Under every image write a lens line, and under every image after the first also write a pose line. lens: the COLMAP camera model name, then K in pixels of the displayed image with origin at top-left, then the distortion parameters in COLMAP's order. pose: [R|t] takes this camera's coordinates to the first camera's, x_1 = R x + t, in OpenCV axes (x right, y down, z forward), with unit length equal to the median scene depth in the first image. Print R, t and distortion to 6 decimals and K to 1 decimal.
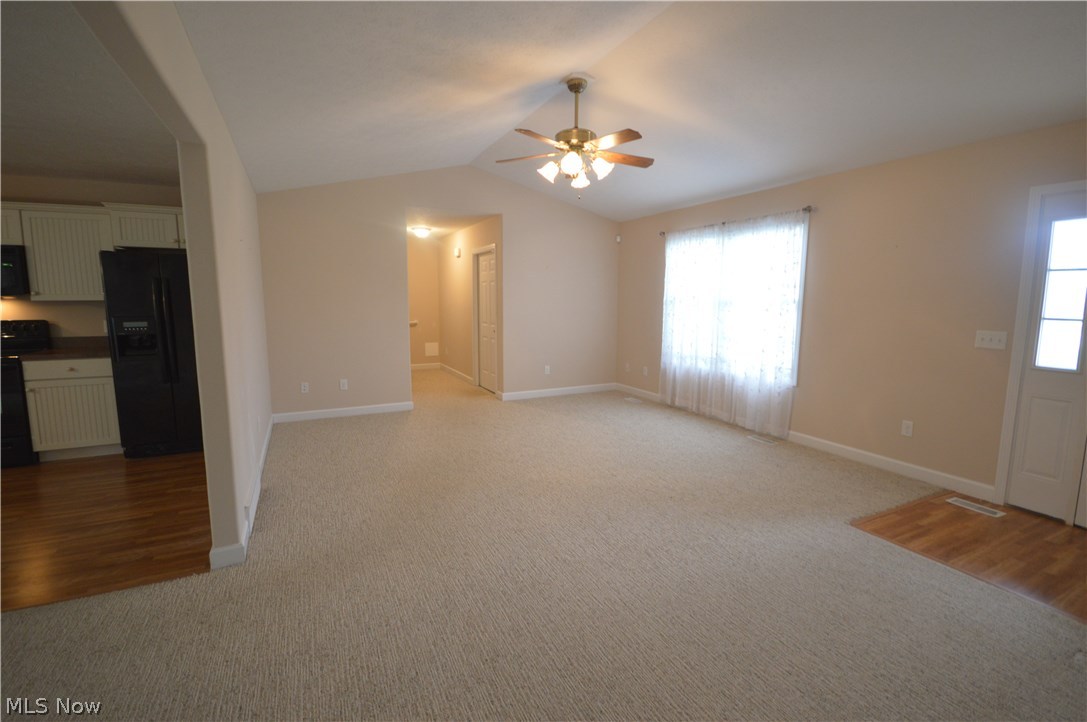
lens RADIAL K [[488.6, 0, 543.5], [0, 488.6, 361.0], [0, 0, 1]] dist [-0.001514, -0.000491]
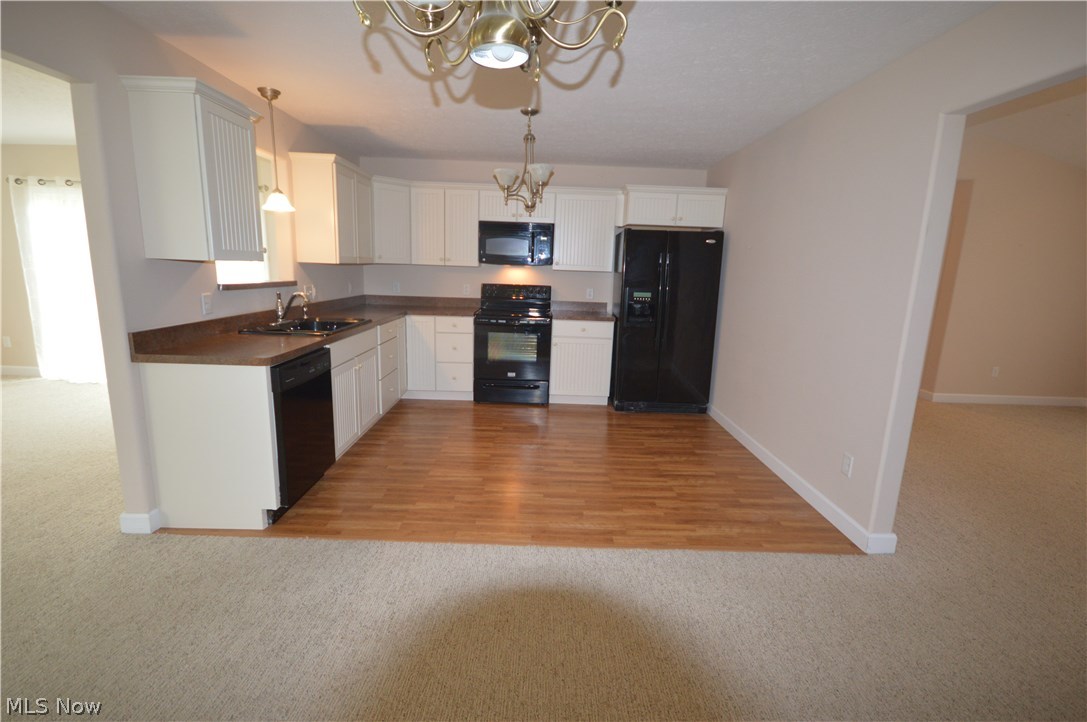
lens RADIAL K [[488.6, 0, 543.5], [0, 488.6, 361.0], [0, 0, 1]] dist [-0.001514, -0.000491]
pose [[0.895434, 0.114229, -0.430290, -0.549504], [-0.091115, 0.993085, 0.074023, 0.013815], [0.435771, -0.027076, 0.899650, -0.112420]]
